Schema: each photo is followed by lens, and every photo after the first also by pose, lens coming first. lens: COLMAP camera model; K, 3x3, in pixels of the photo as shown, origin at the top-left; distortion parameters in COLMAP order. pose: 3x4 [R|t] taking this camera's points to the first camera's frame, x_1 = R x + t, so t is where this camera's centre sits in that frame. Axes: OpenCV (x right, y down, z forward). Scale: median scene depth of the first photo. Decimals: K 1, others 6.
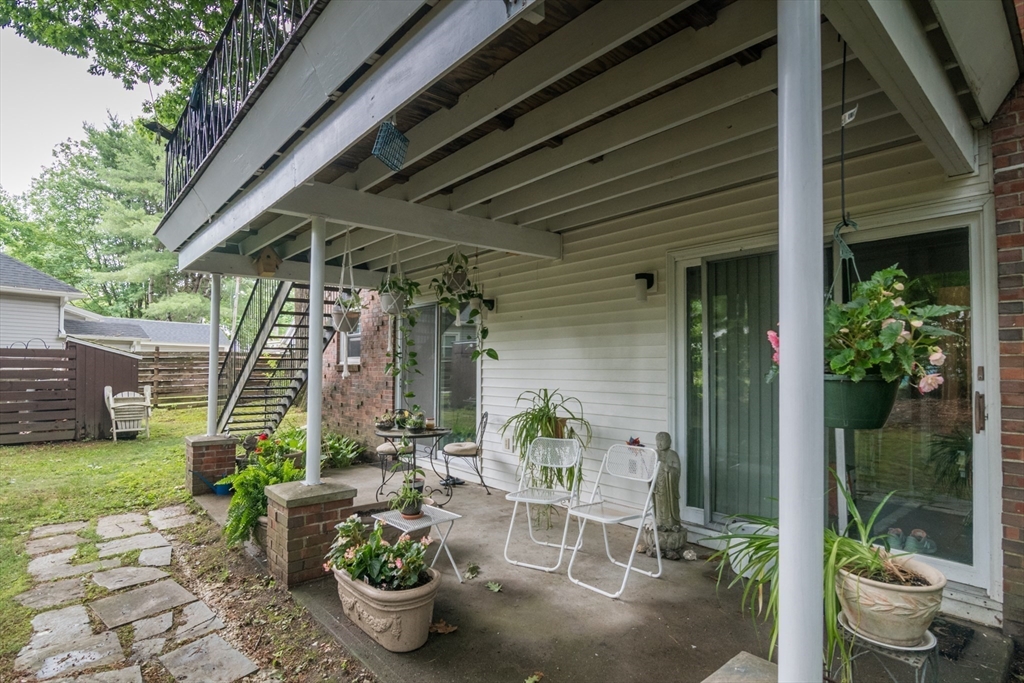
lens RADIAL K [[502.7, 0, 512.1], [0, 502.7, 343.6], [0, 0, 1]] dist [0.013601, -0.001271]
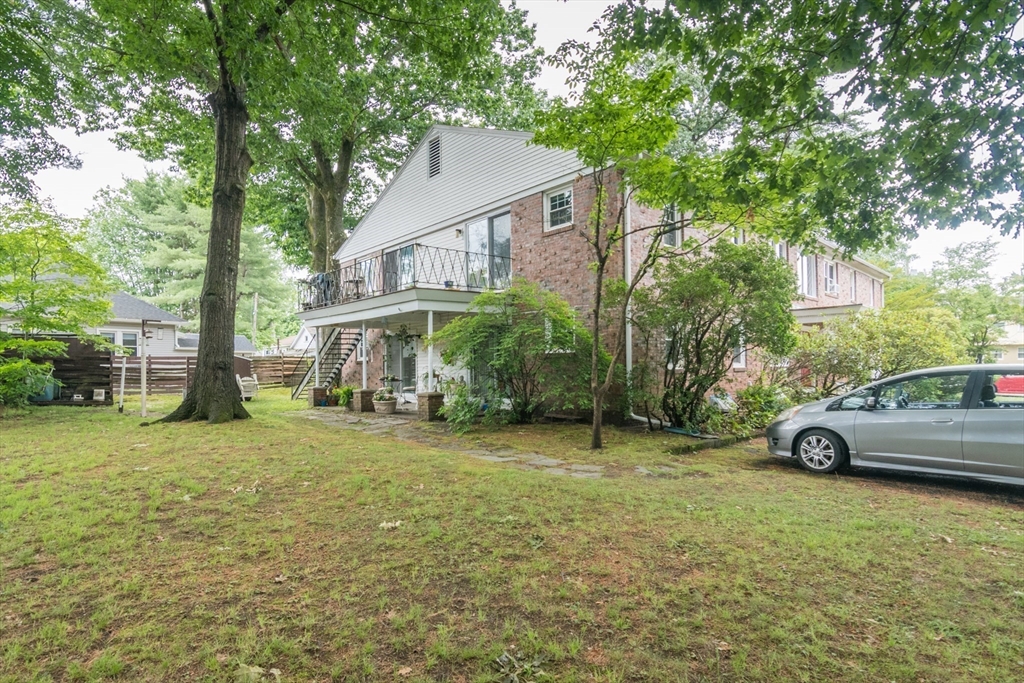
lens RADIAL K [[502.7, 0, 511.5], [0, 502.7, 344.7], [0, 0, 1]] dist [0.013601, -0.001271]
pose [[0.999245, -0.018295, 0.034260, 0.203158], [0.018269, 0.999833, 0.001062, -0.013664], [-0.034274, -0.000436, 0.999412, -0.988105]]
